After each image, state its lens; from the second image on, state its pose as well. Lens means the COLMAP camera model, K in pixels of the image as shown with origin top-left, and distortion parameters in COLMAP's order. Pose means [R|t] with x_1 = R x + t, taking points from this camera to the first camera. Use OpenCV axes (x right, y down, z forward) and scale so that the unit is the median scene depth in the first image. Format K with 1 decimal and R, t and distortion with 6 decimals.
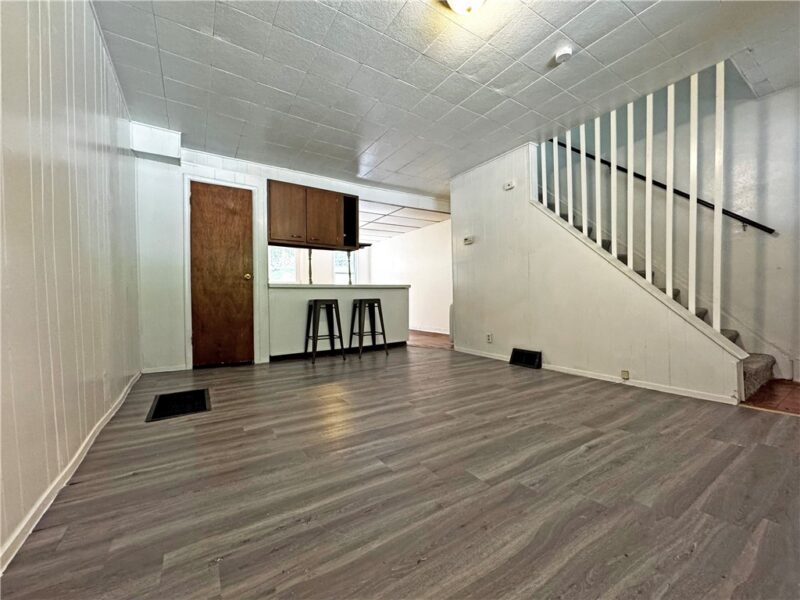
lens RADIAL K [[321.1, 0, 400.6], [0, 321.1, 298.7], [0, 0, 1]] dist [-0.002648, 0.000074]
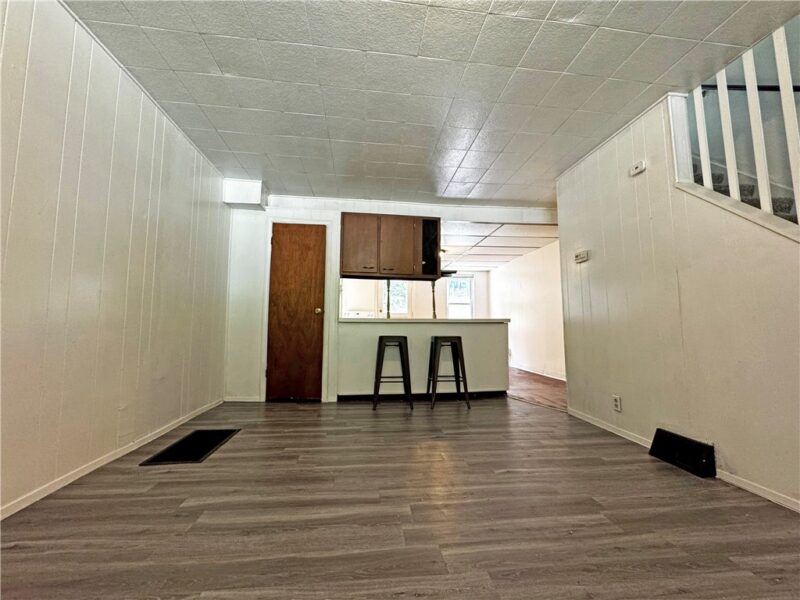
lens RADIAL K [[321.1, 0, 399.7], [0, 321.1, 298.4], [0, 0, 1]] dist [-0.002648, 0.000074]
pose [[0.896161, -0.023202, -0.443123, 0.214239], [-0.017596, 0.995988, -0.087736, -0.028932], [0.443381, 0.086423, 0.892157, 0.262442]]
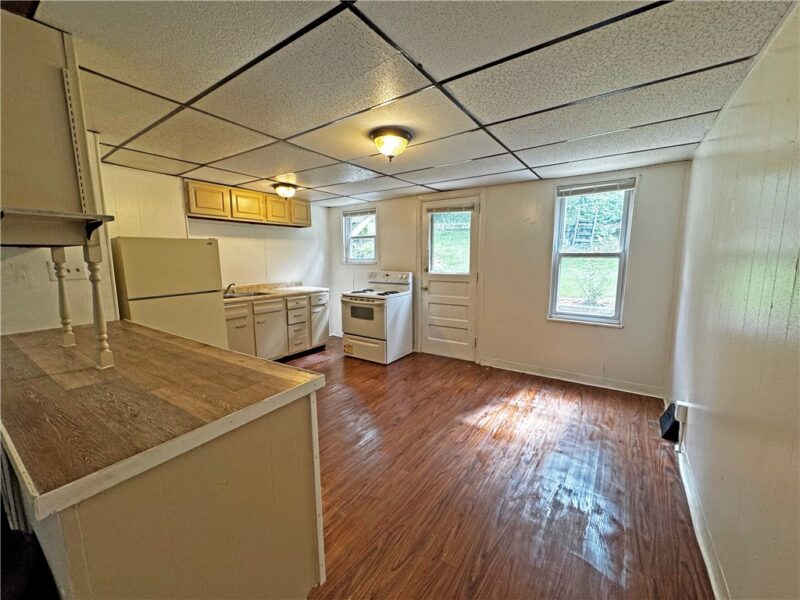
lens RADIAL K [[321.1, 0, 401.7], [0, 321.1, 300.8], [0, 0, 1]] dist [-0.002648, 0.000074]
pose [[0.396752, 0.136125, -0.907776, 0.269140], [-0.010237, 0.989538, 0.143912, -0.206591], [0.917869, -0.047805, 0.393994, 1.652982]]
